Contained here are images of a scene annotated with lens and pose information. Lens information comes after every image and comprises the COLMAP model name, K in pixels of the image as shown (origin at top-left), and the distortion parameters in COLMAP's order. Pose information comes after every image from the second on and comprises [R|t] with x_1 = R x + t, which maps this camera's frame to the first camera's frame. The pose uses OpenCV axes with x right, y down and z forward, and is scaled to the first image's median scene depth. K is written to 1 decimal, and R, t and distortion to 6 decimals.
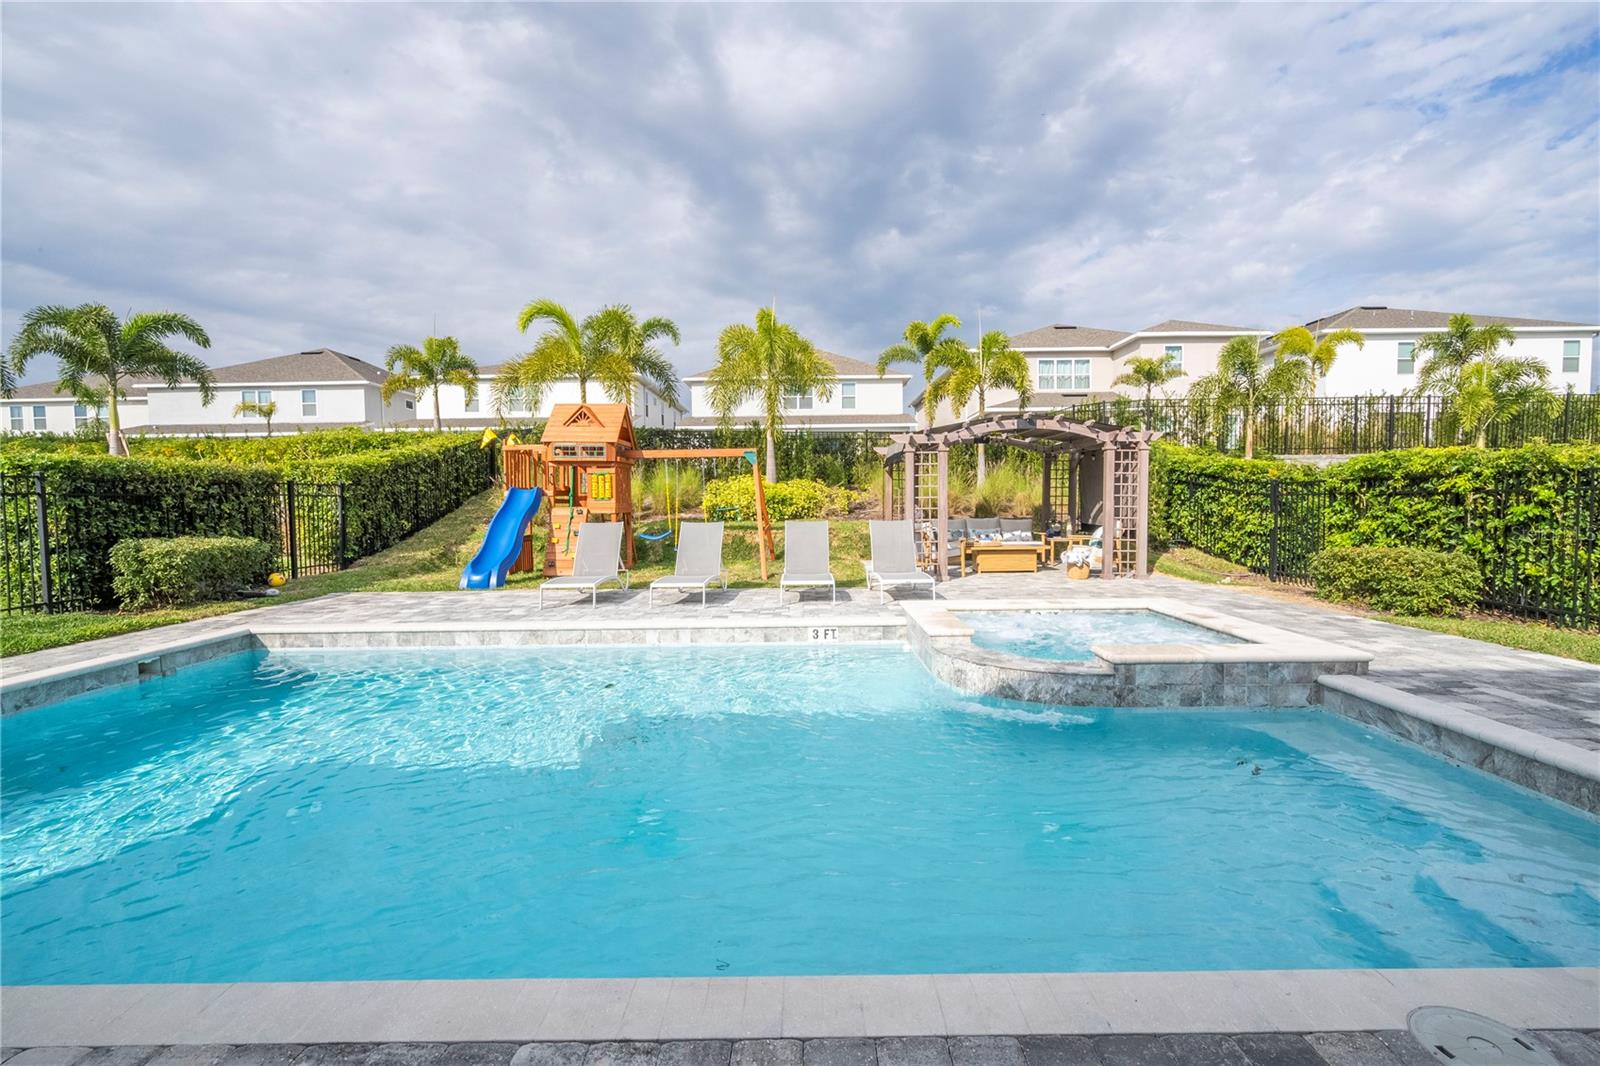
lens RADIAL K [[724.1, 0, 803.0], [0, 724.1, 541.6], [0, 0, 1]] dist [-0.001812, 0.000144]
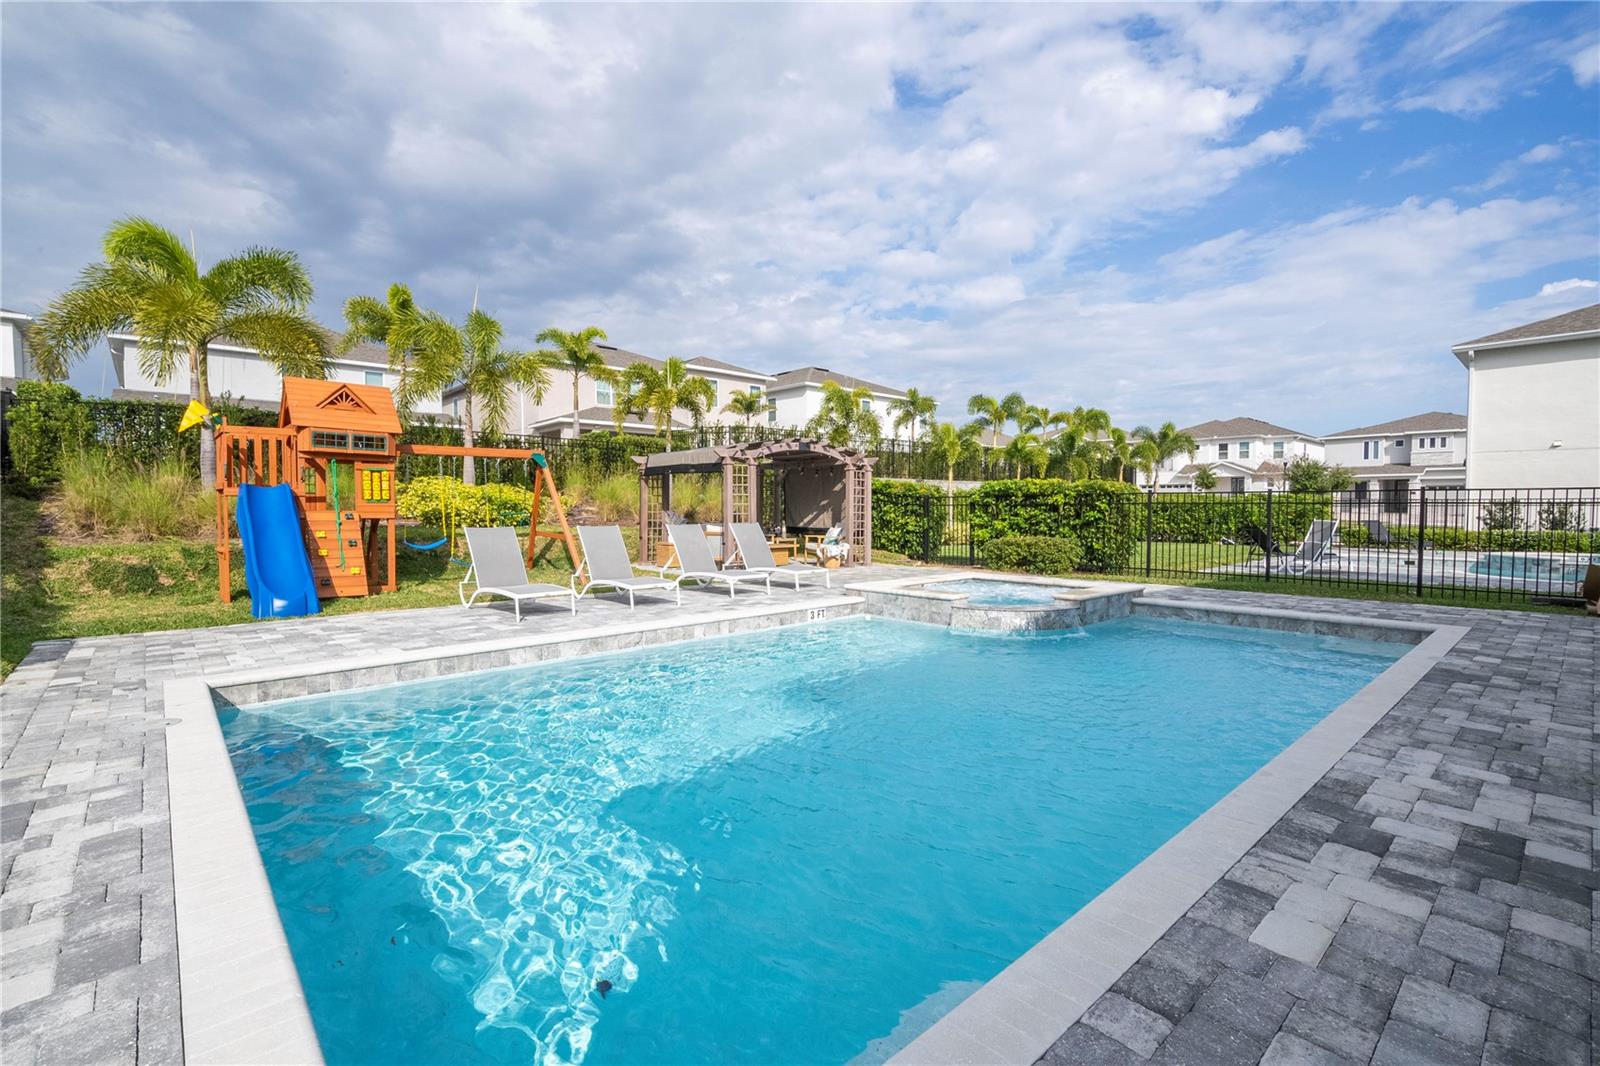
lens RADIAL K [[724.1, 0, 804.4], [0, 724.1, 530.8], [0, 0, 1]] dist [-0.001812, 0.000144]
pose [[0.738658, -0.011672, 0.673979, -0.735373], [0.031228, 0.999369, -0.016917, 0.006687], [-0.673357, 0.033542, 0.738557, 0.100296]]
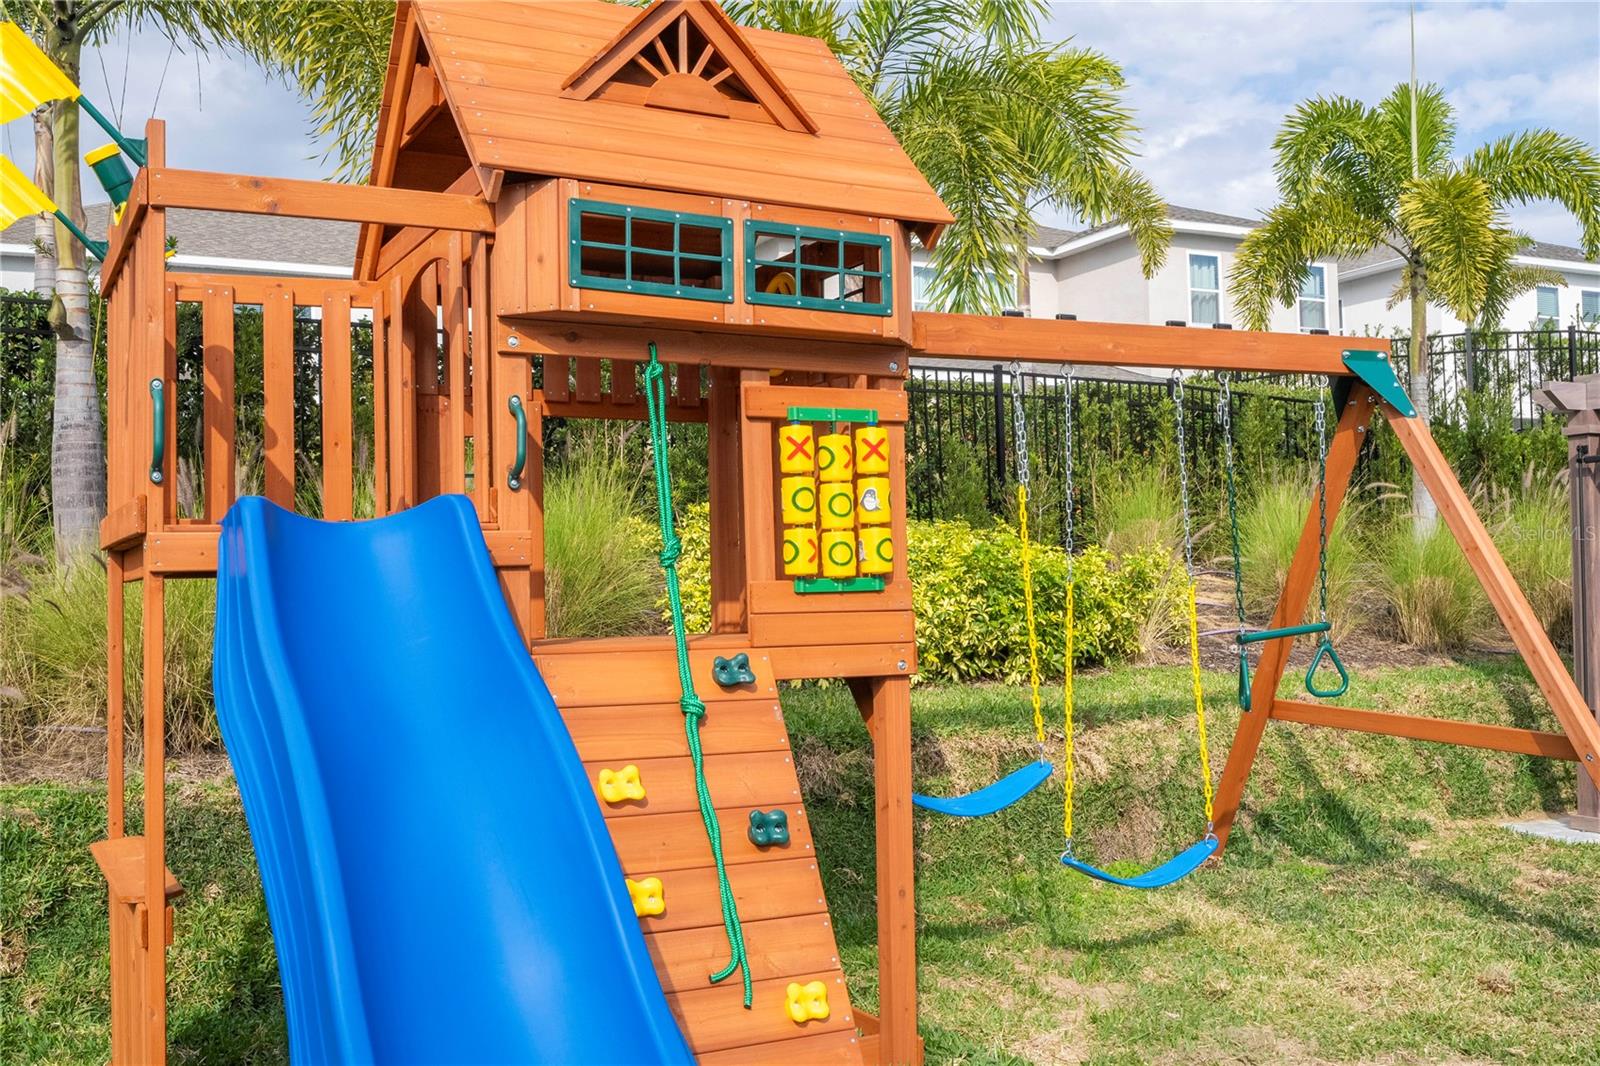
lens RADIAL K [[1582.9, 0, 801.6], [0, 1582.9, 531.8], [0, 0, 1]] dist [0.011352, 0.000000]
pose [[0.888383, 0.007559, 0.459041, -0.681687], [0.041563, 0.994434, -0.096813, -0.058436], [-0.457218, 0.105086, 0.883125, 1.095586]]
